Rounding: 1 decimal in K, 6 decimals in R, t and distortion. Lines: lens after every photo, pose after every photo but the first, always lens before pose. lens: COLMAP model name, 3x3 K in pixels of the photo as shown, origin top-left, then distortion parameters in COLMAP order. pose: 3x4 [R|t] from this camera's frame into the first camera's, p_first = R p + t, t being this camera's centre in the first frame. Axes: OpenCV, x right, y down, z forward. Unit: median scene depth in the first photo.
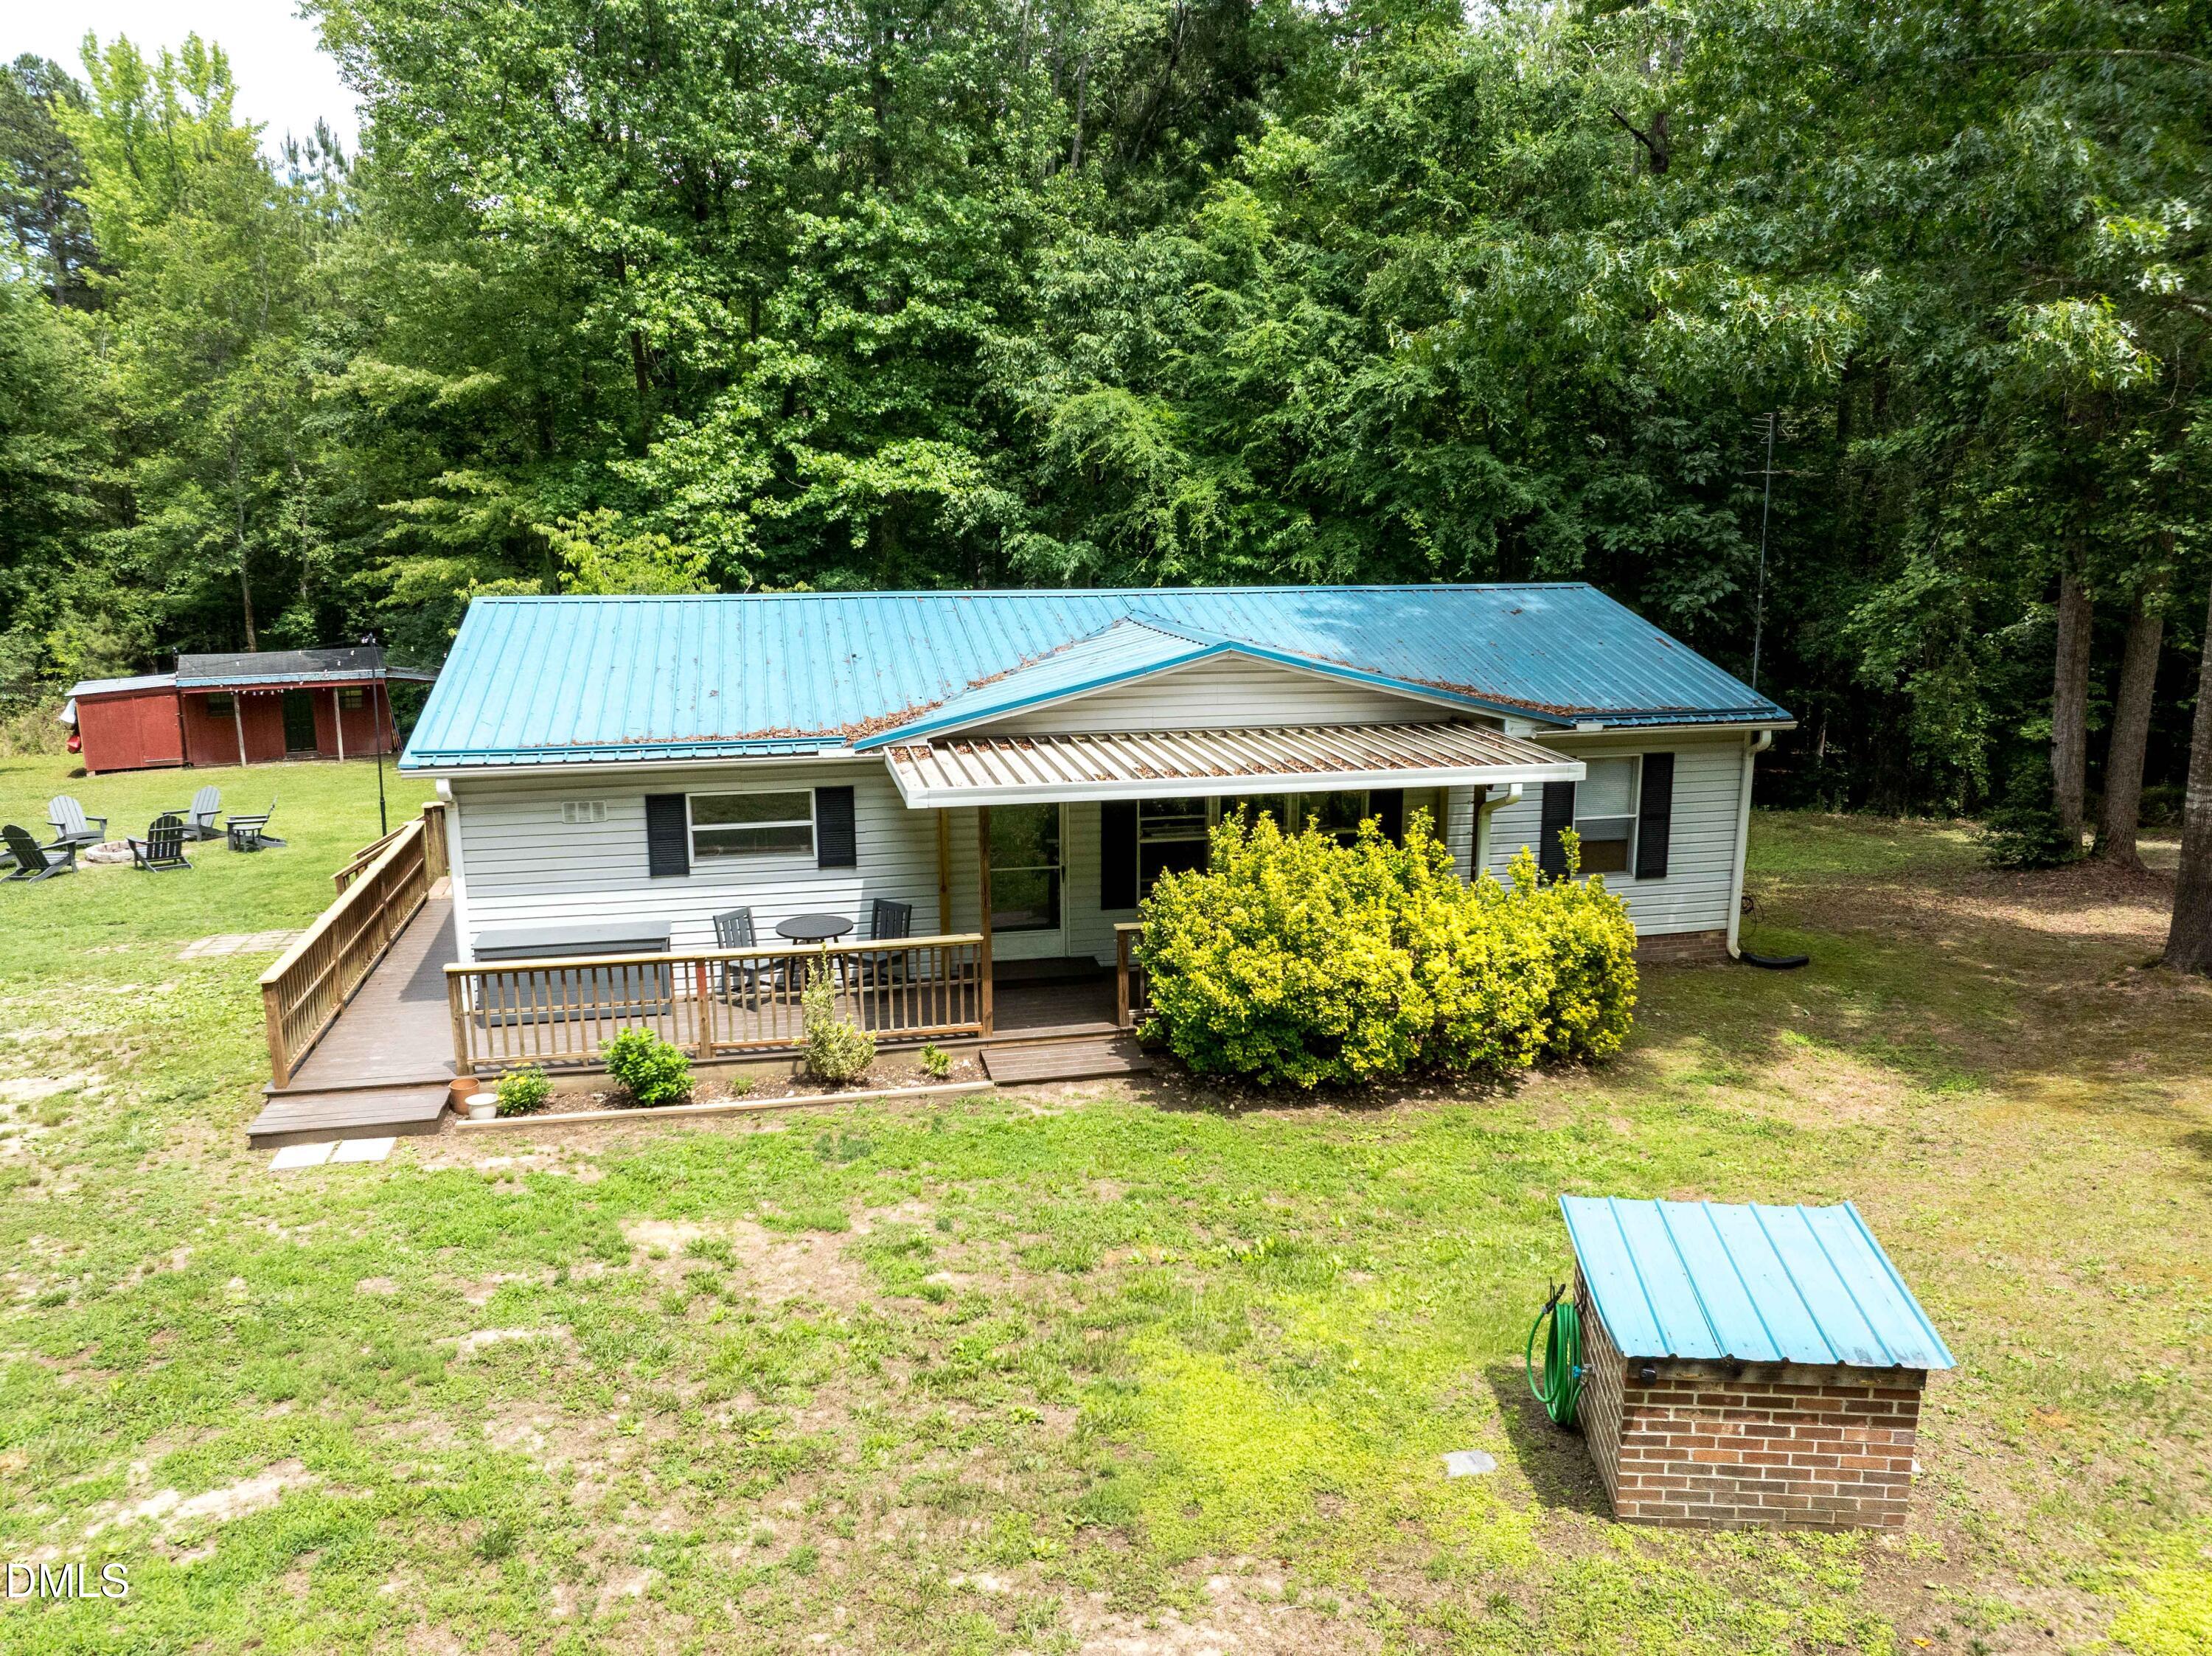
lens RADIAL K [[1549.5, 0, 1109.5], [0, 1549.5, 827.0], [0, 0, 1]] dist [-0.058218, 0.013472]
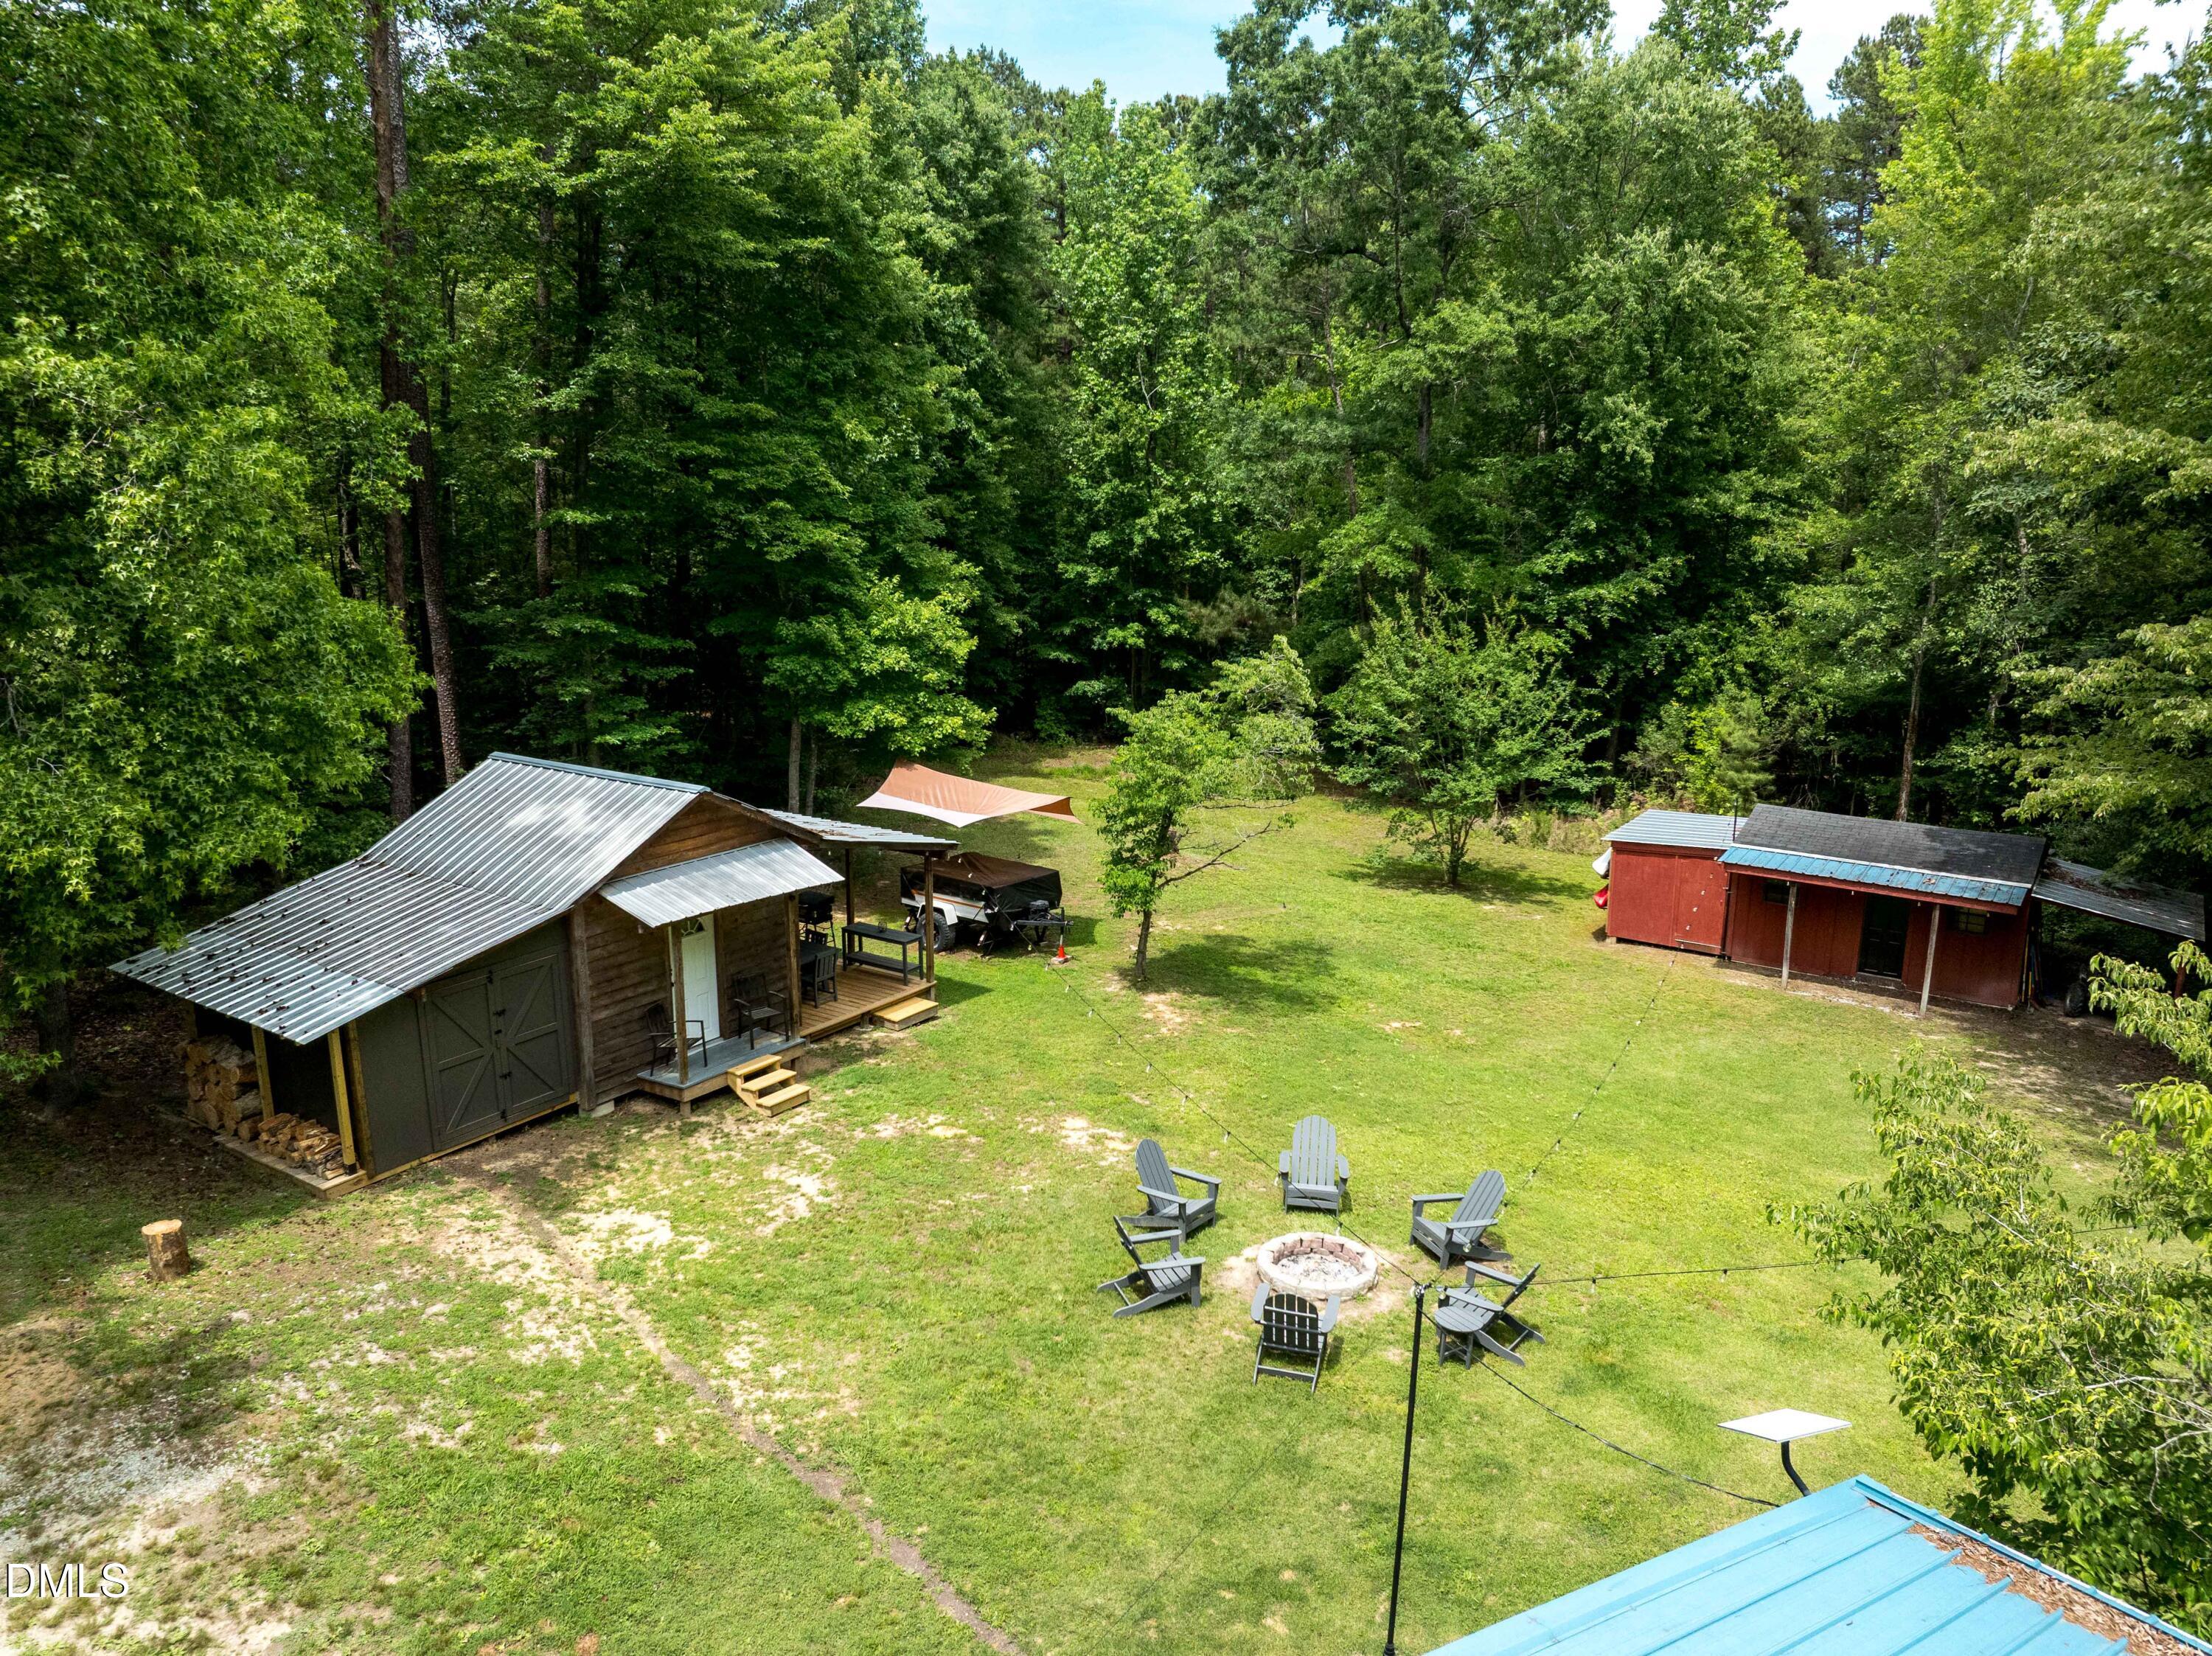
lens RADIAL K [[1549.5, 0, 1106.7], [0, 1549.5, 832.6], [0, 0, 1]] dist [-0.058218, 0.013472]
pose [[0.433989, 0.205084, -0.877265, -0.093885], [-0.174420, 0.974449, 0.141516, -0.150652], [0.883873, 0.091596, 0.458671, 0.381521]]
